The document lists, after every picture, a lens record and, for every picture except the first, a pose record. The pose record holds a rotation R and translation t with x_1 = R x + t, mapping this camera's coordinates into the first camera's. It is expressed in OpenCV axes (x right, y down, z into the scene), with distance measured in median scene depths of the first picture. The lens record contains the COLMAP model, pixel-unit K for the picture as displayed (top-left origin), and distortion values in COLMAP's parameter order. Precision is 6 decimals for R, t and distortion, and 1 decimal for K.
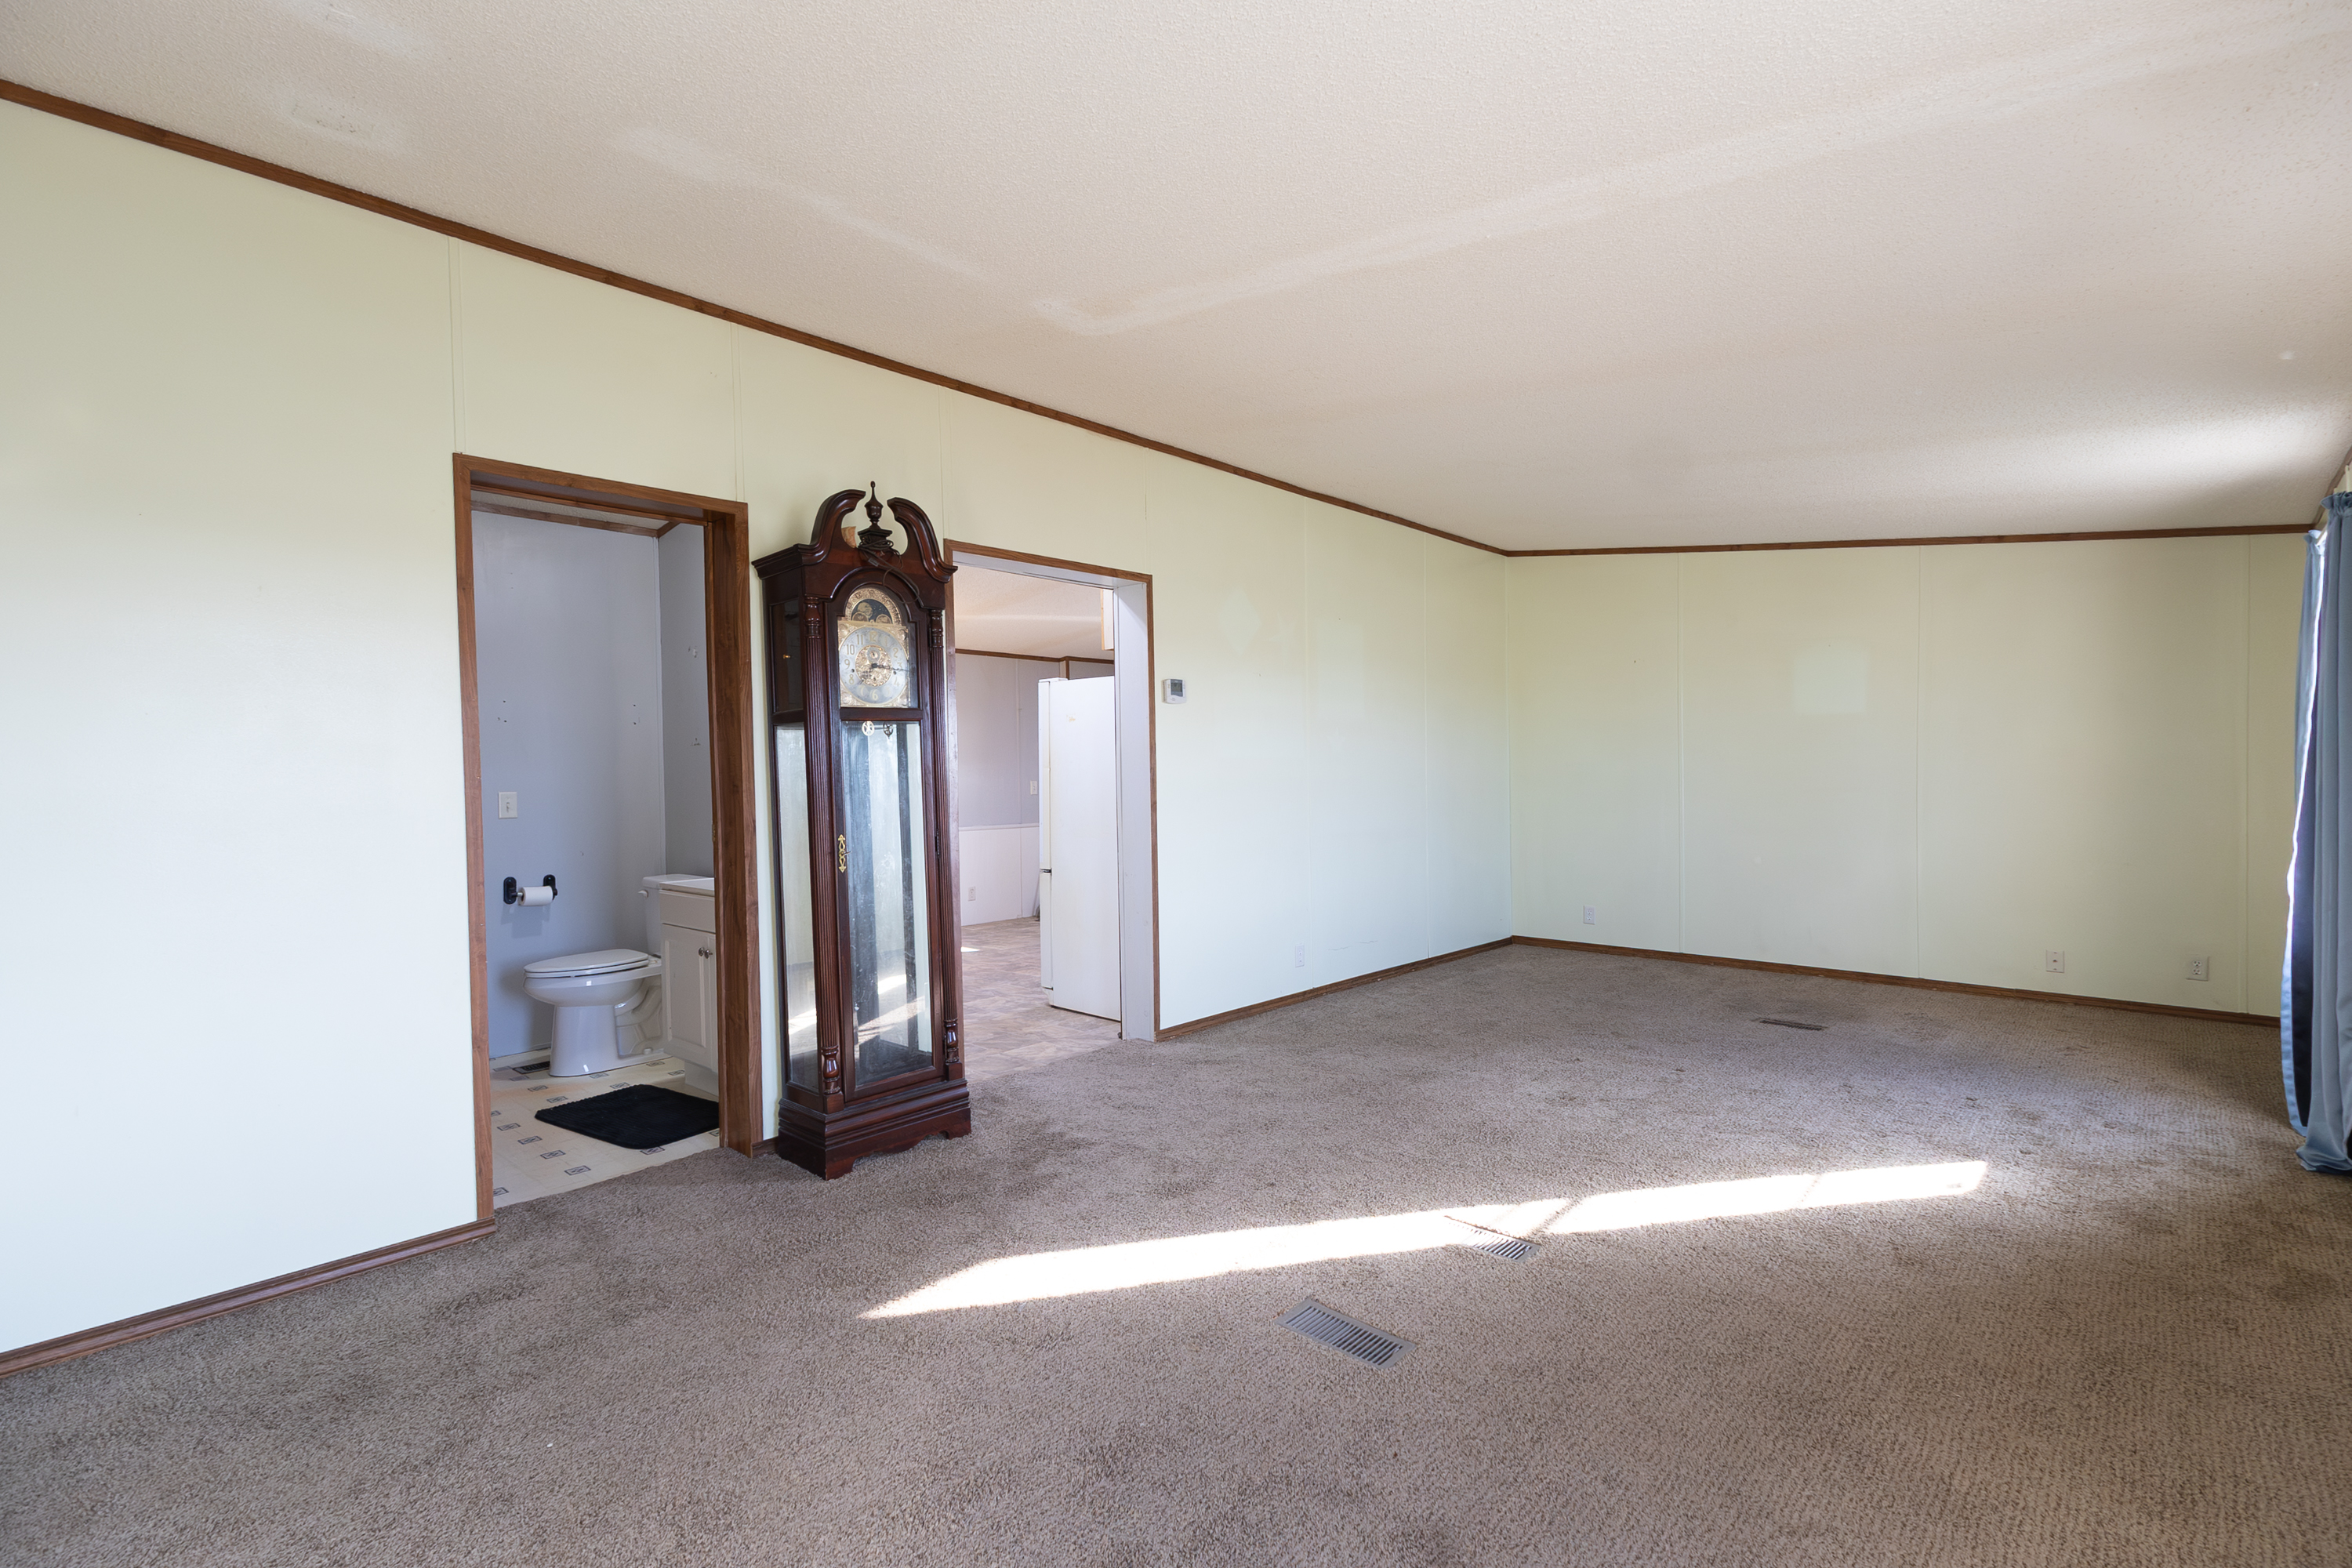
lens RADIAL K [[1064.7, 0, 1175.0], [0, 1064.7, 787.2], [0, 0, 1]] dist [0.014073, -0.000250]
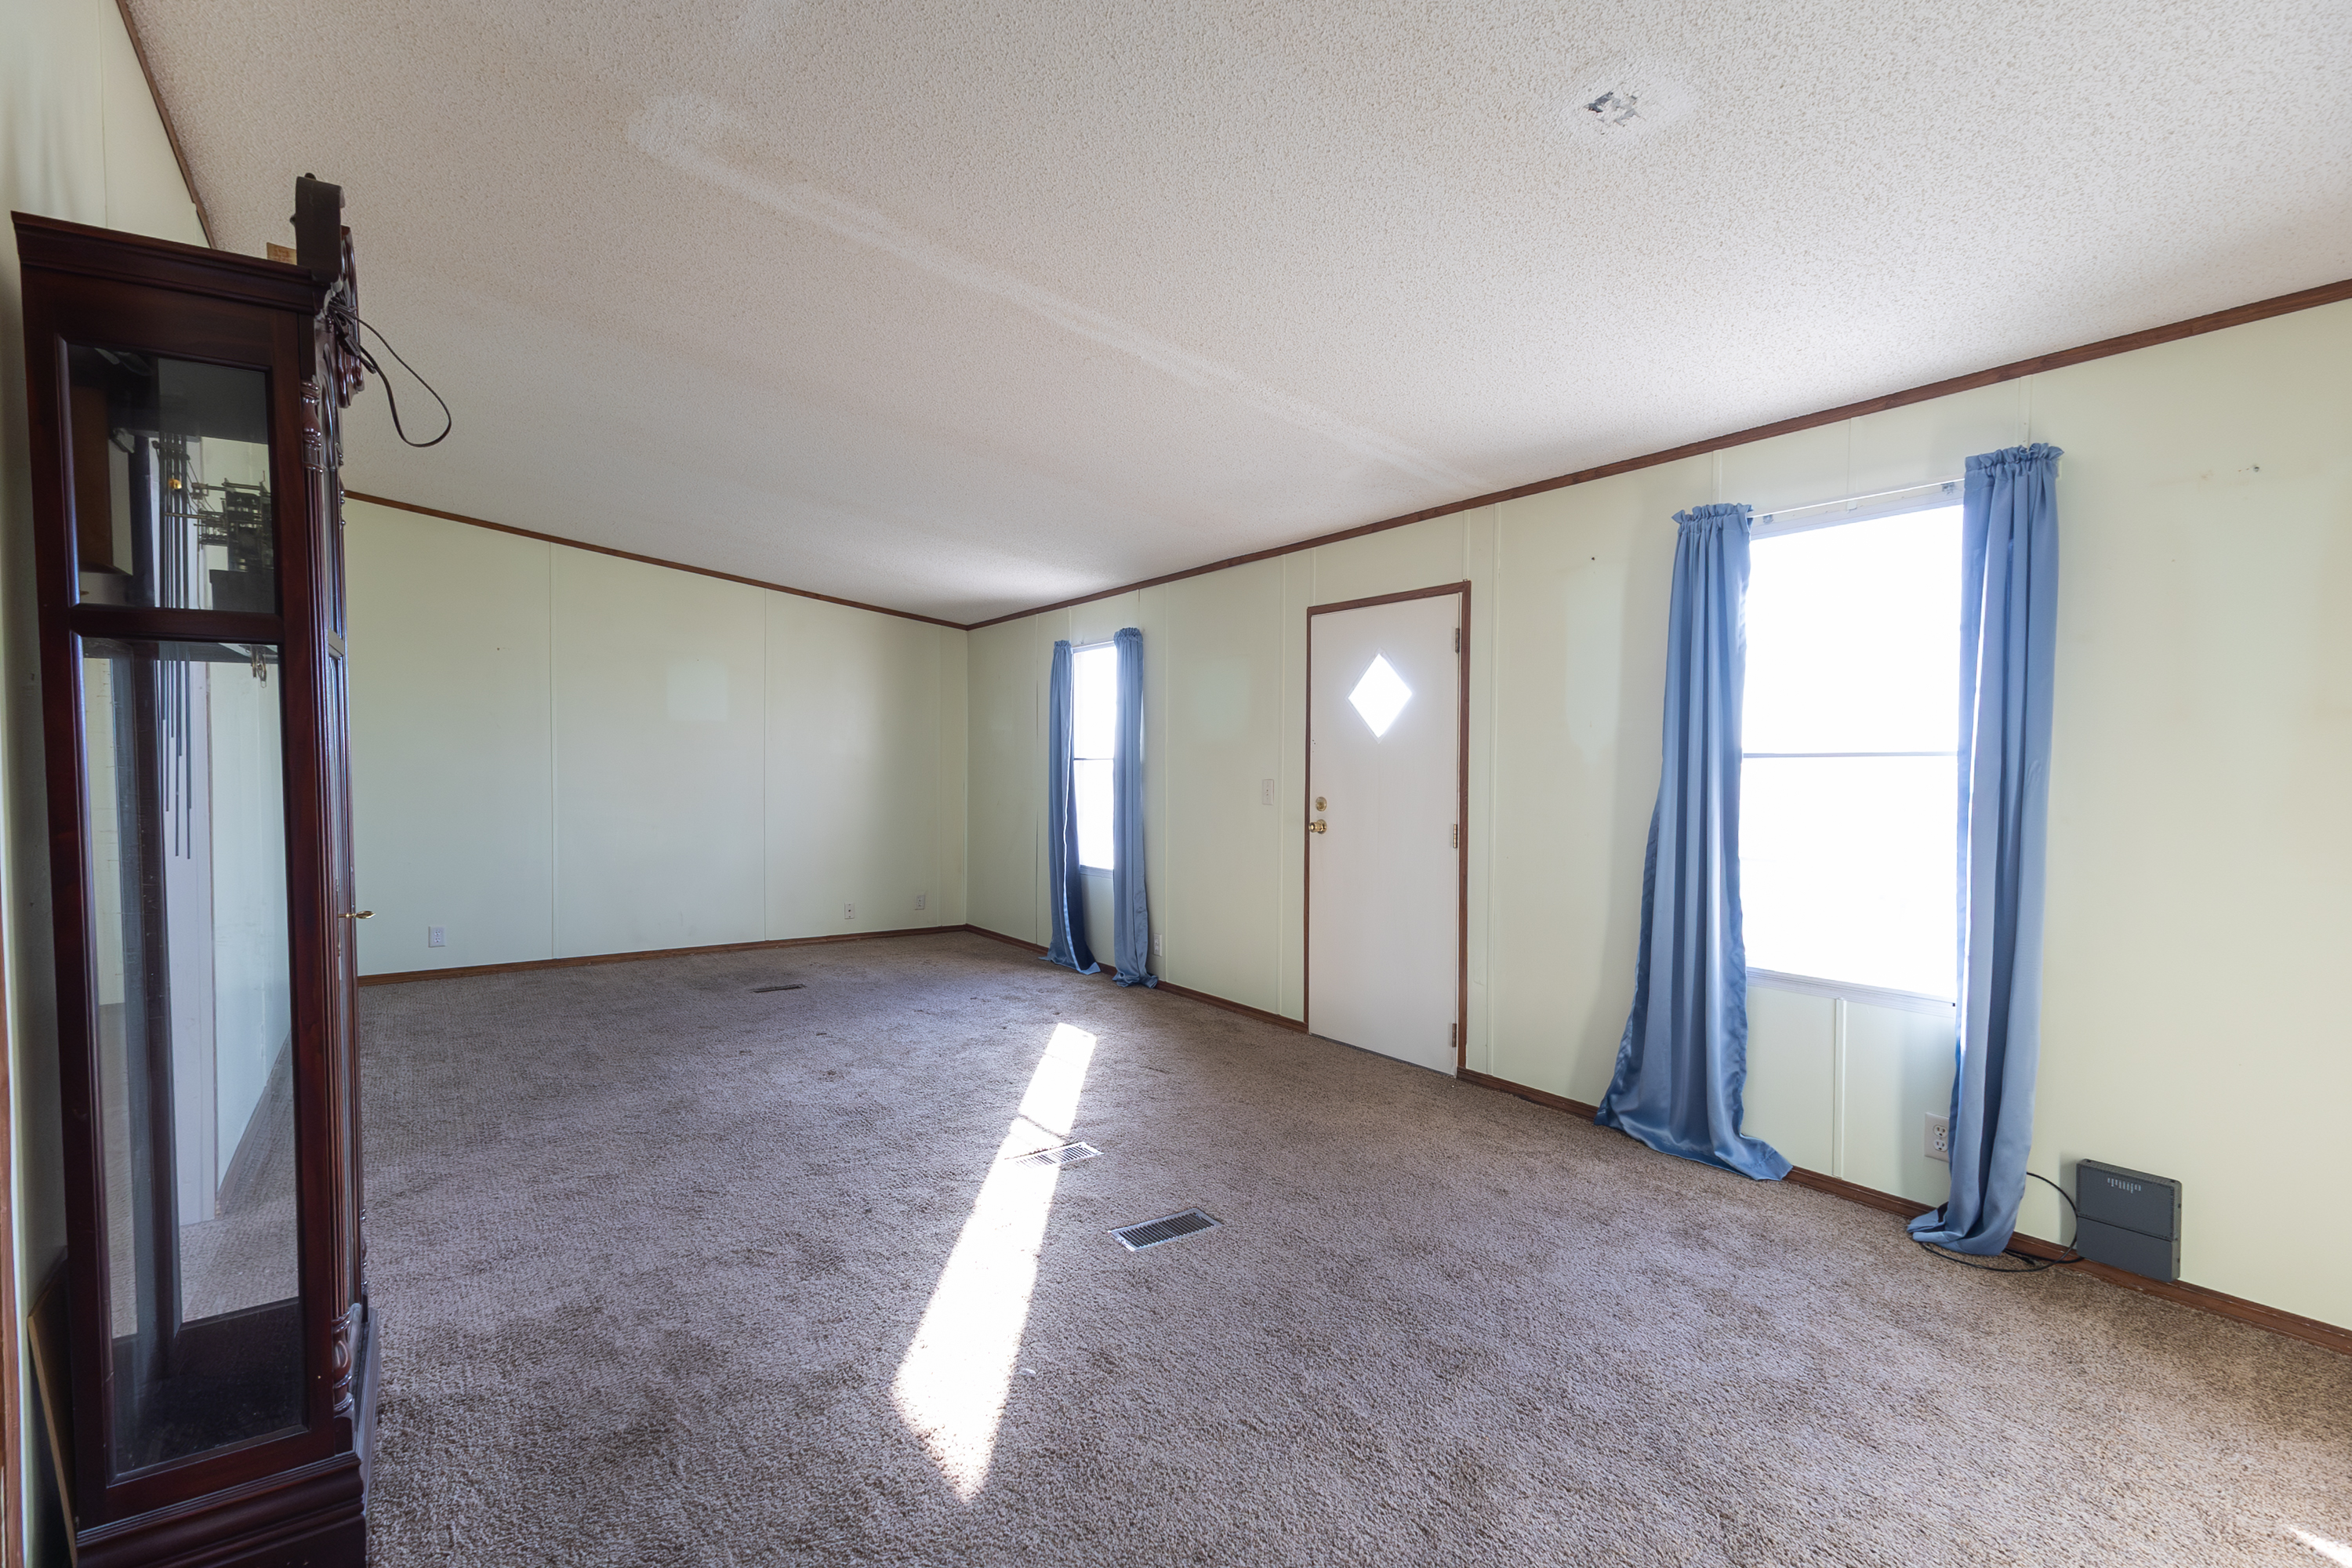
lens RADIAL K [[1078.0, 0, 1177.3], [0, 1078.0, 773.4], [0, 0, 1]] dist [0.010887, -0.000453]
pose [[0.180619, 0.011357, 0.983488, -0.707873], [0.008583, 0.999877, -0.013123, 0.011241], [-0.983516, 0.010812, 0.180499, 0.519109]]
